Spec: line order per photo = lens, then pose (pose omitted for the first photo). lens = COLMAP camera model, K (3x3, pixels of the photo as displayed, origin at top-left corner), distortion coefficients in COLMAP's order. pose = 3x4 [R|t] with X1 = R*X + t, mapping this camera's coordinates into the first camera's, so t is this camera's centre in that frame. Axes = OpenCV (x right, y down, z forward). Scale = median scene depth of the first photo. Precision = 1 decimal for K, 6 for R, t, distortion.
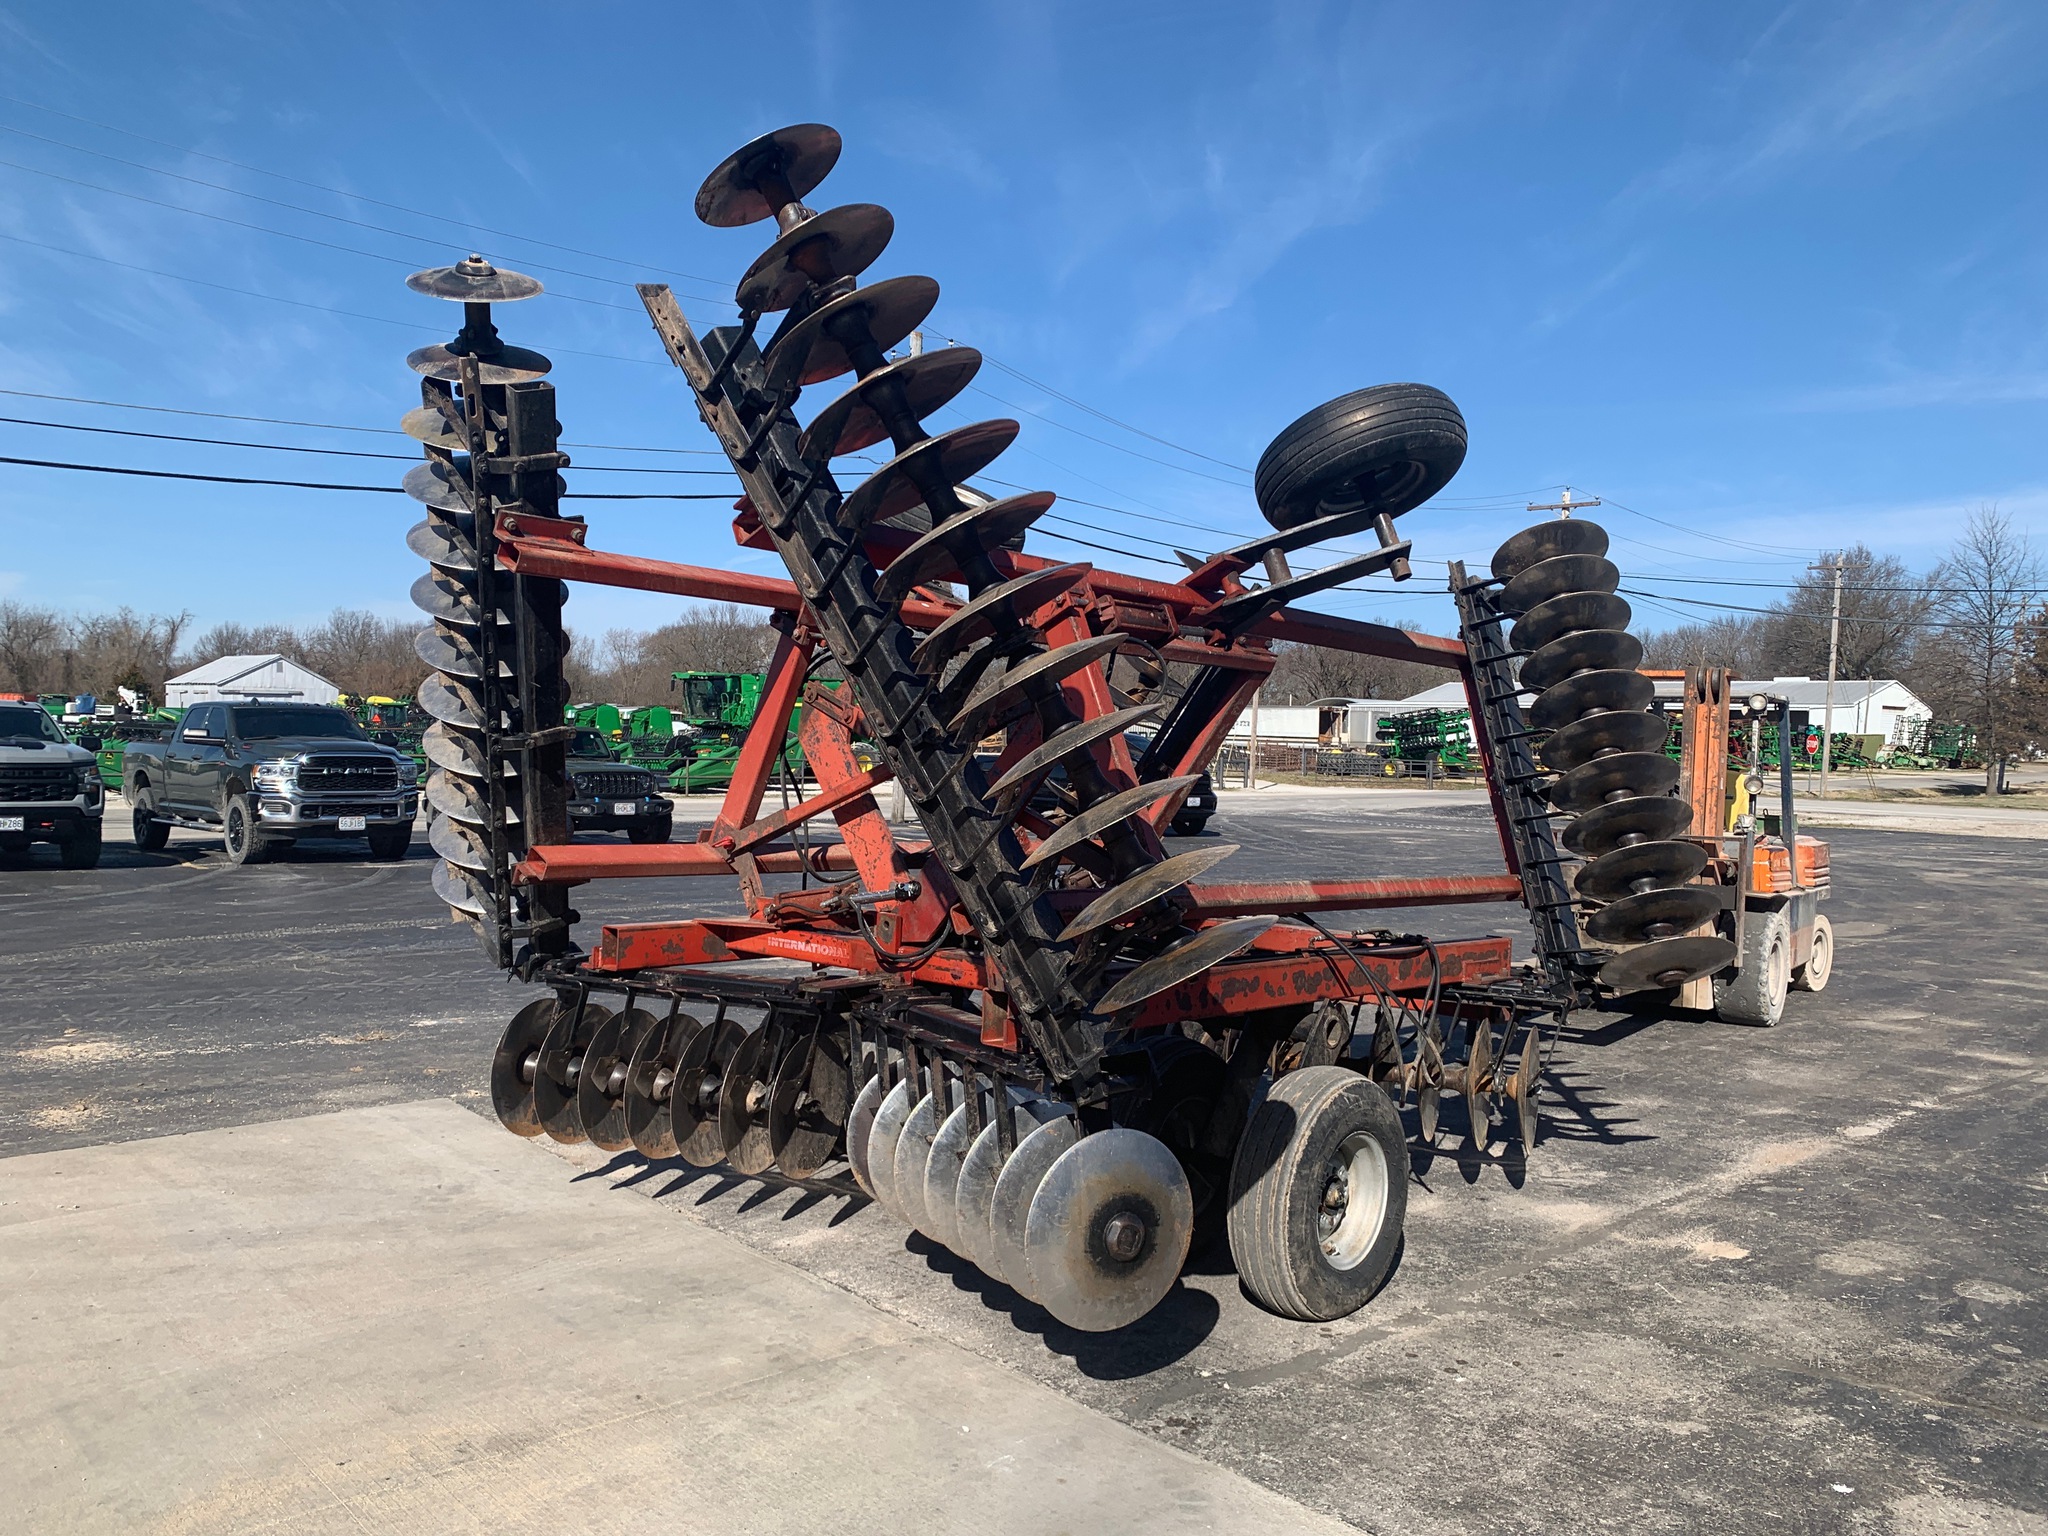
lens RADIAL K [[1559.9, 0, 1029.9], [0, 1559.9, 764.5], [0, 0, 1]] dist [0.021317, -0.016607]
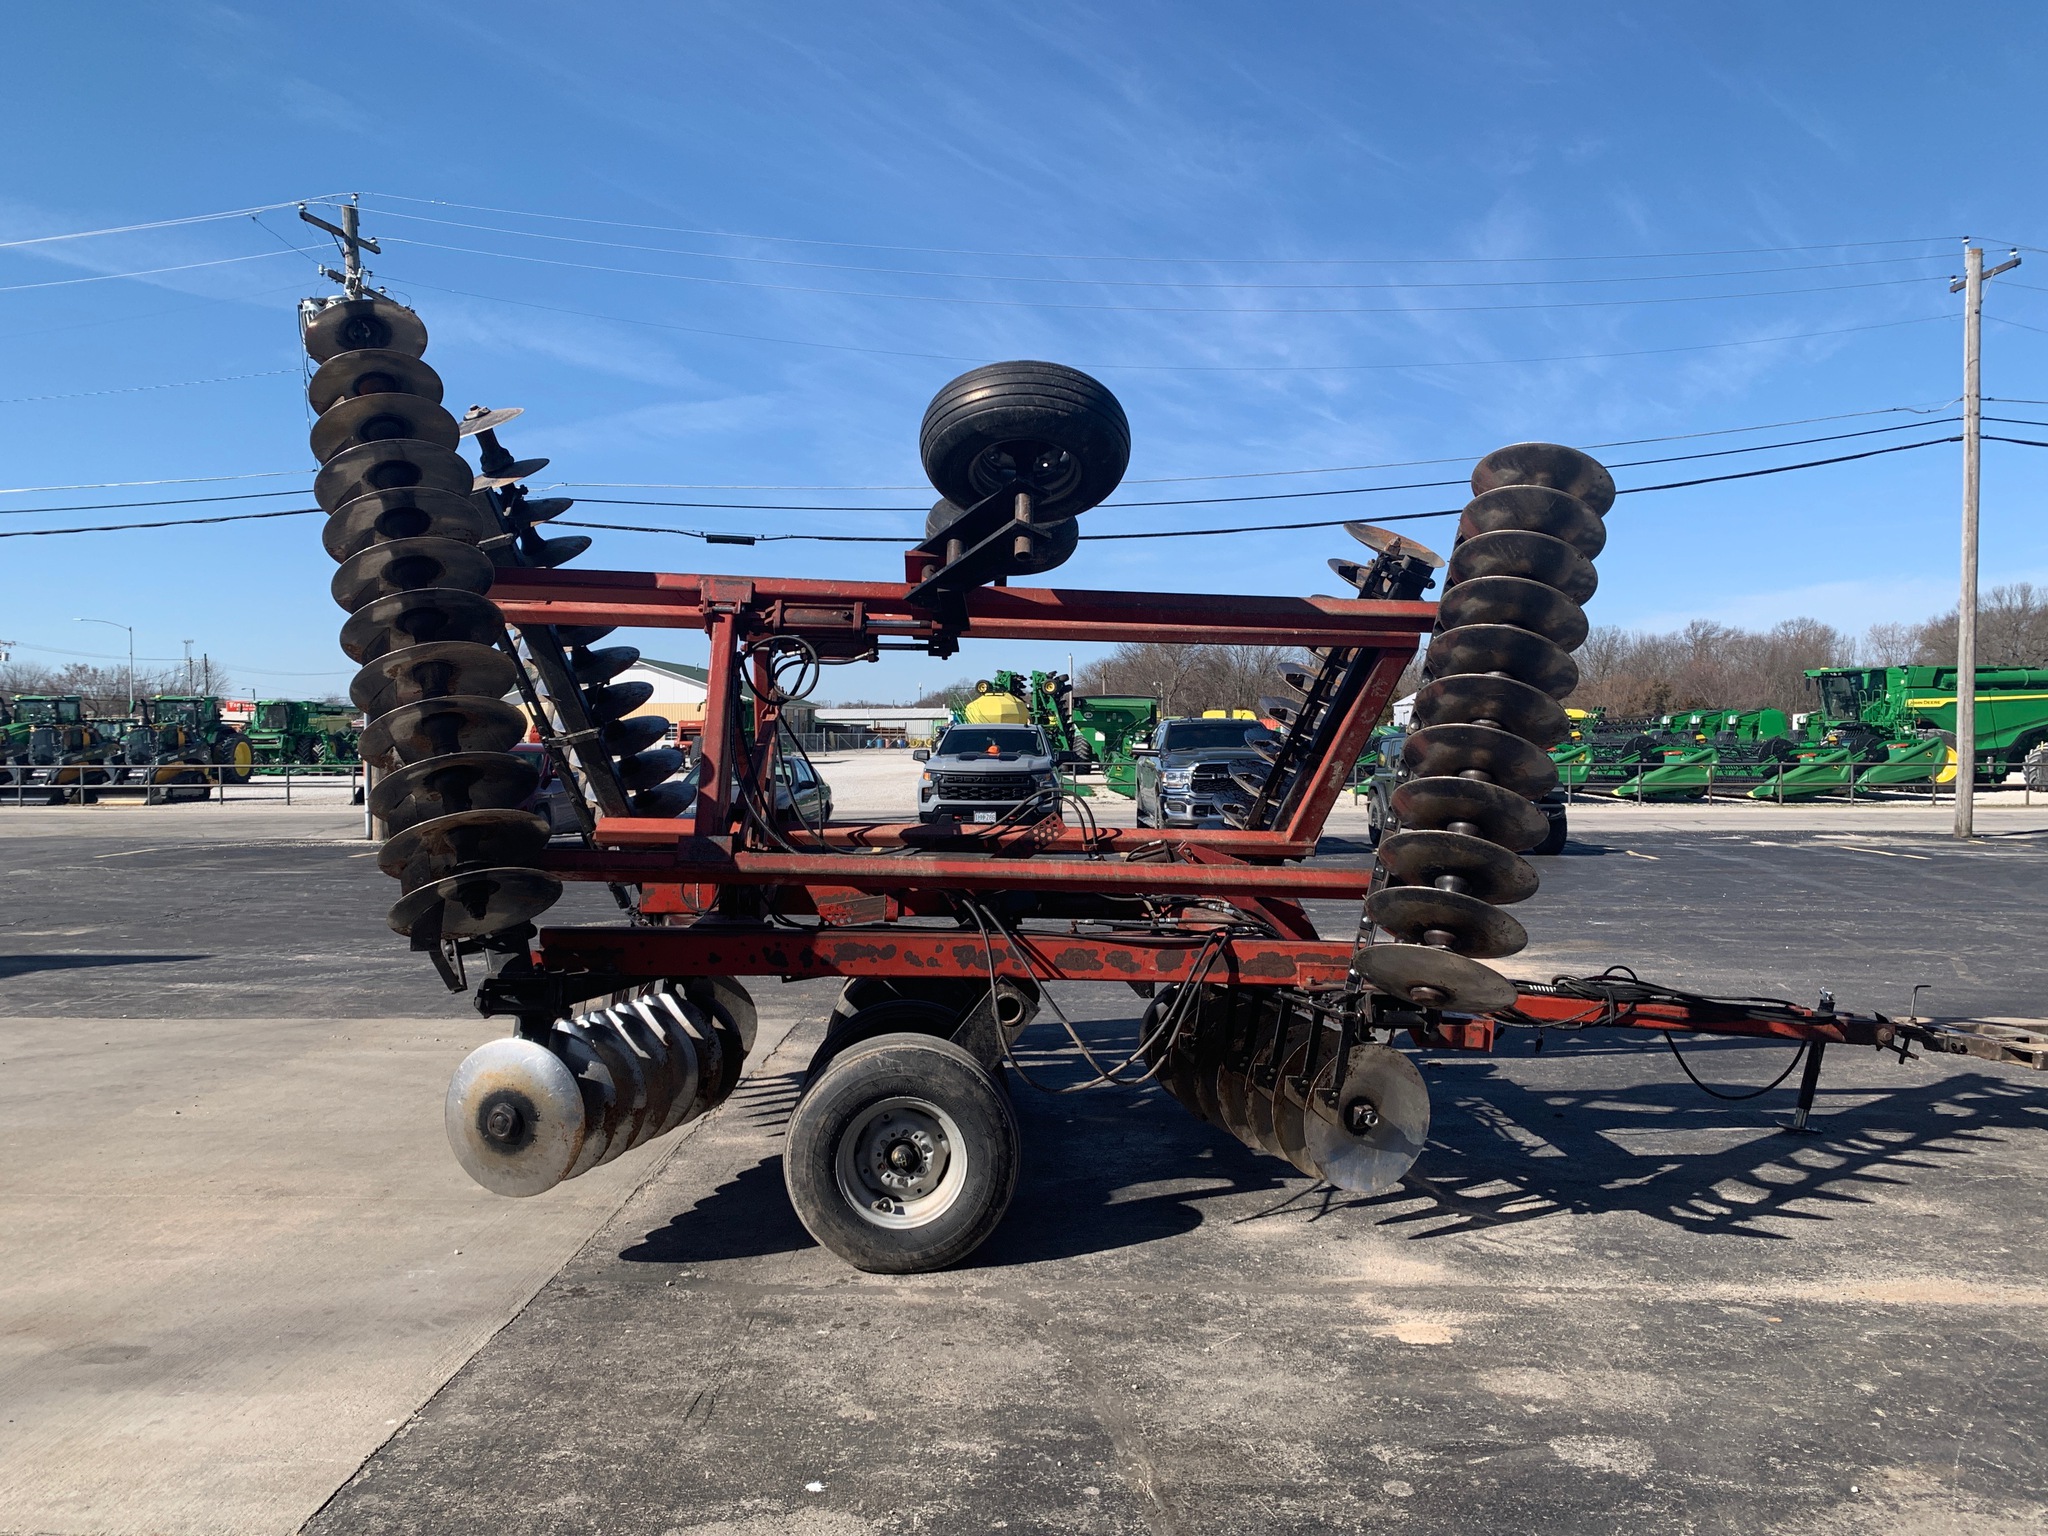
lens RADIAL K [[1559.9, 0, 1037.4], [0, 1559.9, 750.8], [0, 0, 1]] dist [0.021317, -0.016607]
pose [[0.722298, -0.015530, -0.691408, 0.952790], [0.004879, 0.999837, -0.017362, 0.021407], [0.691565, 0.009167, 0.722256, 0.295771]]
